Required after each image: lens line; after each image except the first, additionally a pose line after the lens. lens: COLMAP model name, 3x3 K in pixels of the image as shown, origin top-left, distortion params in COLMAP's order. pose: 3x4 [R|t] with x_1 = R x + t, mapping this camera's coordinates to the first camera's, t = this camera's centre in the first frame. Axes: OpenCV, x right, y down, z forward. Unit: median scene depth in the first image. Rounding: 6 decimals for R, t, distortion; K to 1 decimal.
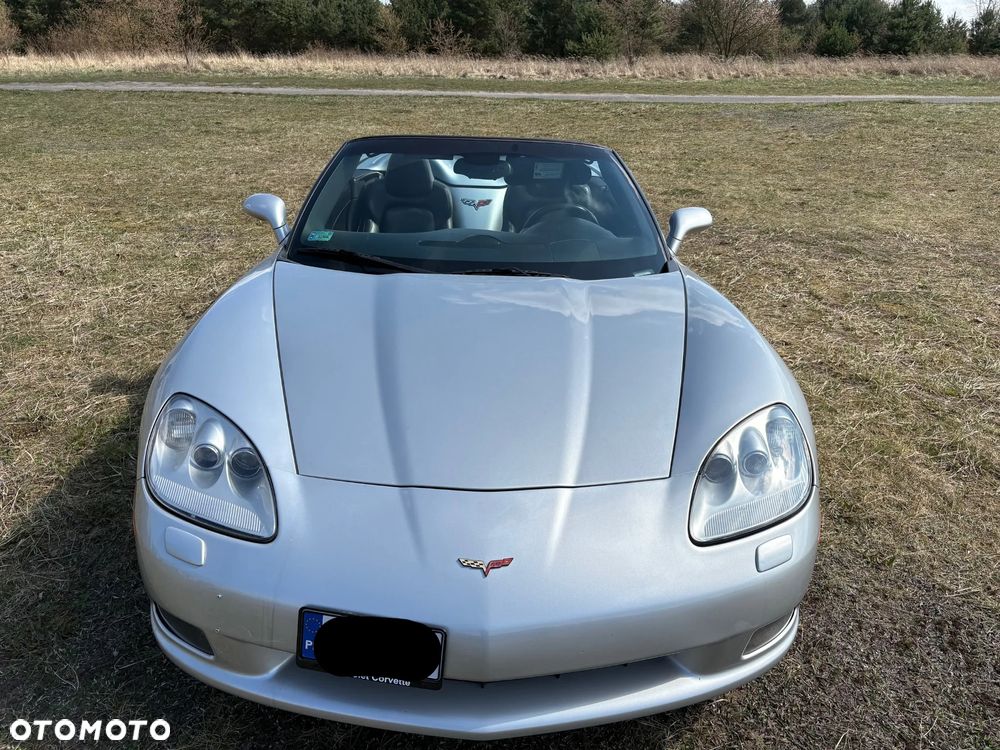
lens RADIAL K [[759.5, 0, 501.0], [0, 759.5, 379.9], [0, 0, 1]] dist [0.048978, -0.047268]
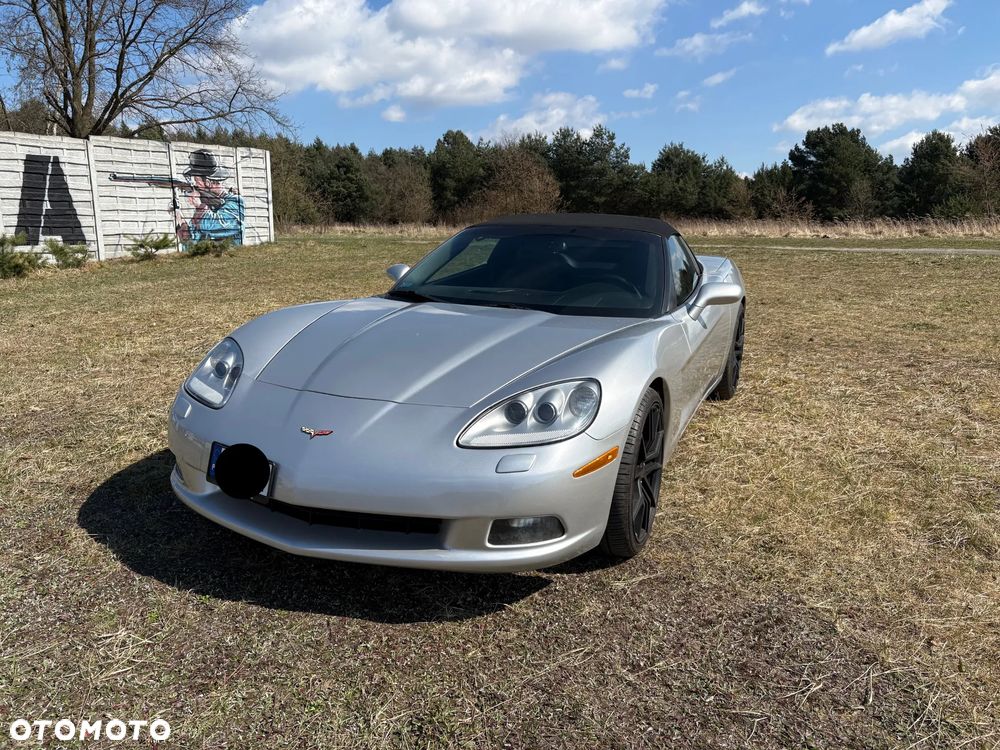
lens RADIAL K [[776.5, 0, 510.0], [0, 776.5, 376.6], [0, 0, 1]] dist [0.030324, 0.005236]
pose [[0.899845, 0.077318, -0.429302, 0.260444], [-0.167980, 0.969687, -0.177454, 0.091330], [0.402568, 0.231796, 0.885556, -0.063454]]
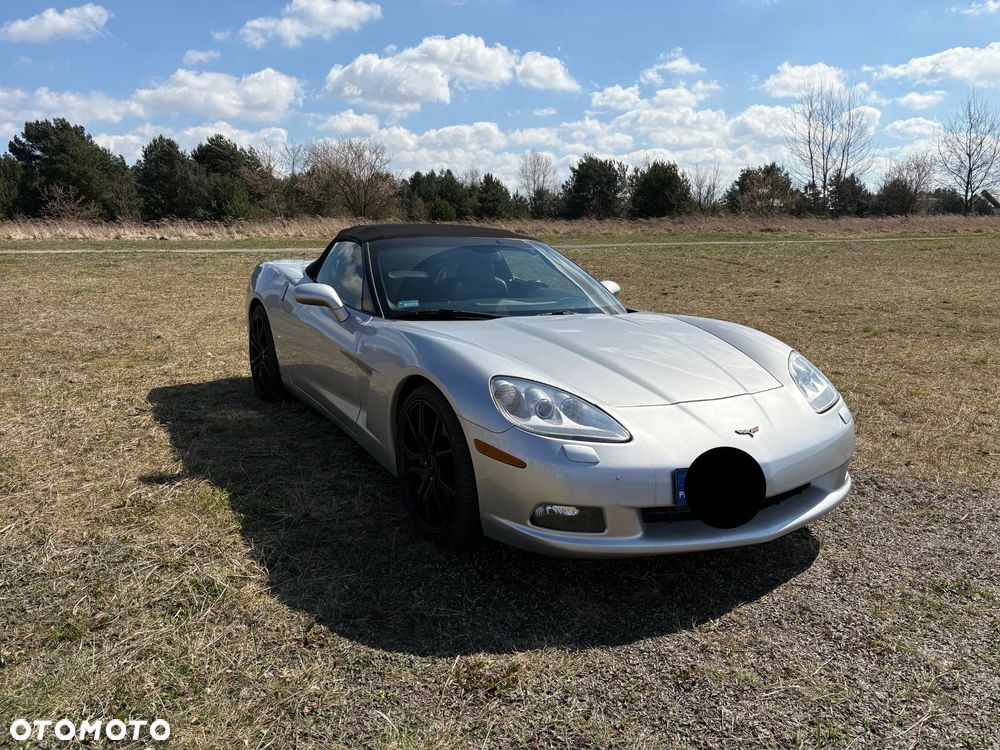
lens RADIAL K [[773.7, 0, 509.2], [0, 773.7, 371.5], [0, 0, 1]] dist [0.041286, -0.033227]
pose [[0.872739, -0.099904, 0.477855, -0.335777], [0.200955, 0.965580, -0.165146, 0.077272], [-0.444908, 0.240157, 0.862775, -0.069229]]
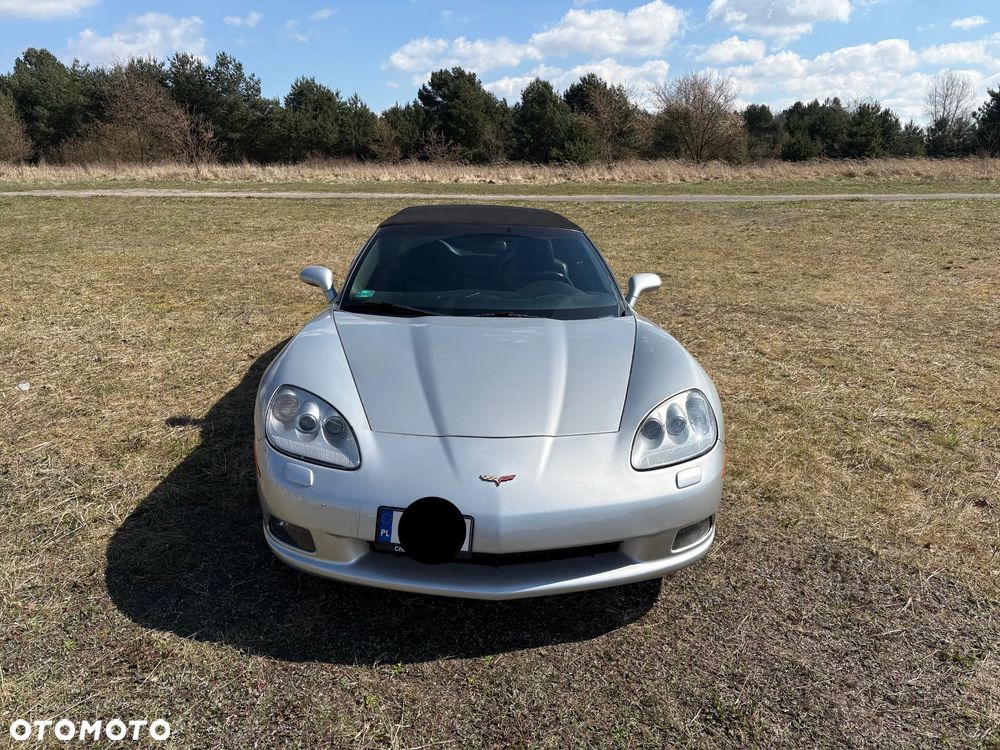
lens RADIAL K [[773.7, 0, 509.2], [0, 773.7, 371.5], [0, 0, 1]] dist [0.041286, -0.033227]
pose [[0.999625, -0.014576, 0.023193, -0.008051], [0.017619, 0.990419, -0.136967, 0.063823], [-0.020974, 0.137324, 0.990304, -0.153595]]
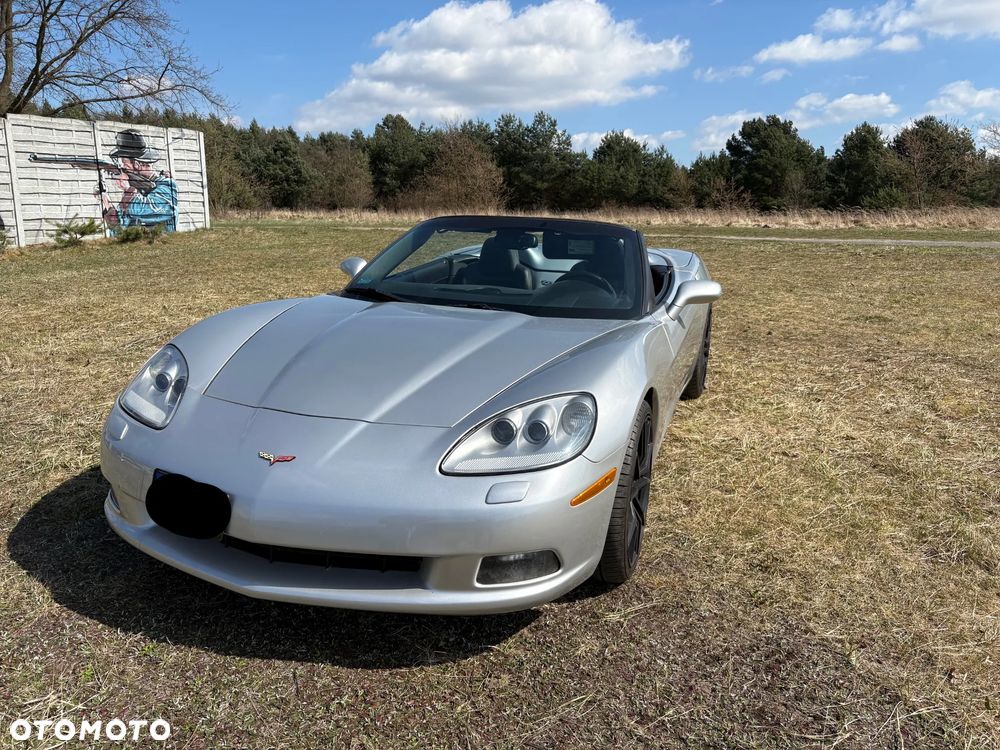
lens RADIAL K [[773.7, 0, 509.2], [0, 773.7, 371.5], [0, 0, 1]] dist [0.041286, -0.033227]
pose [[0.929971, 0.075764, -0.359740, 0.221221], [-0.148012, 0.972884, -0.177732, 0.073285], [0.336520, 0.218531, 0.915969, -0.037090]]
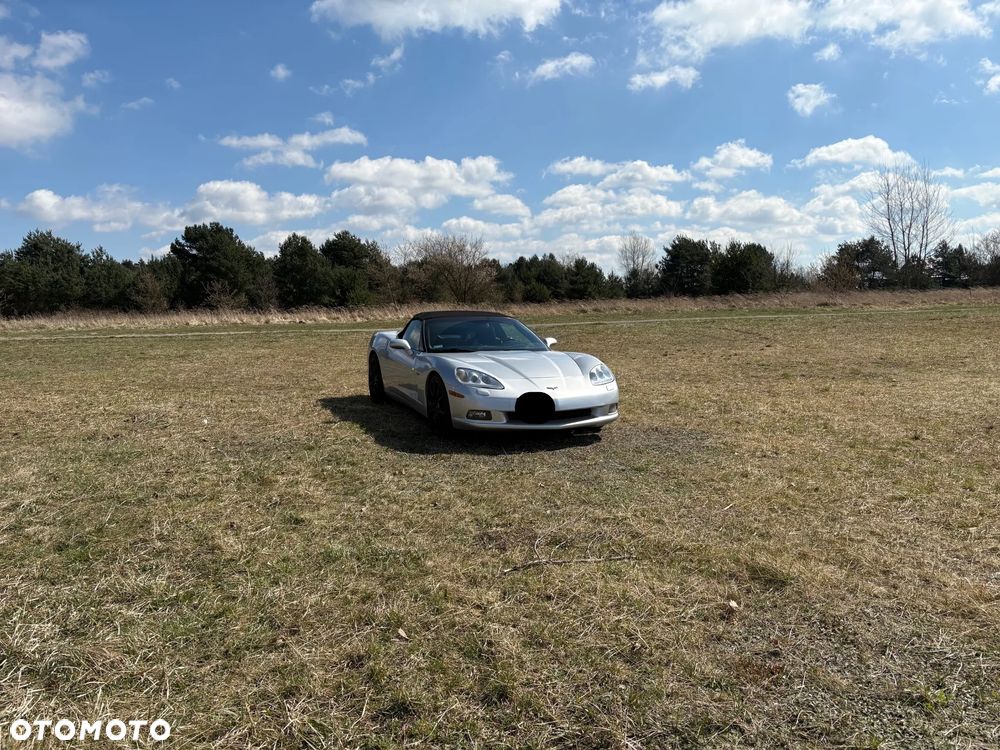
lens RADIAL K [[805.3, 0, 520.3], [0, 805.3, 374.5], [0, 0, 1]] dist [0.132574, -0.271443]
pose [[0.928678, -0.060598, 0.365903, -0.496947], [0.173786, 0.942653, -0.284962, 0.384282], [-0.327651, 0.328227, 0.885953, -0.809151]]
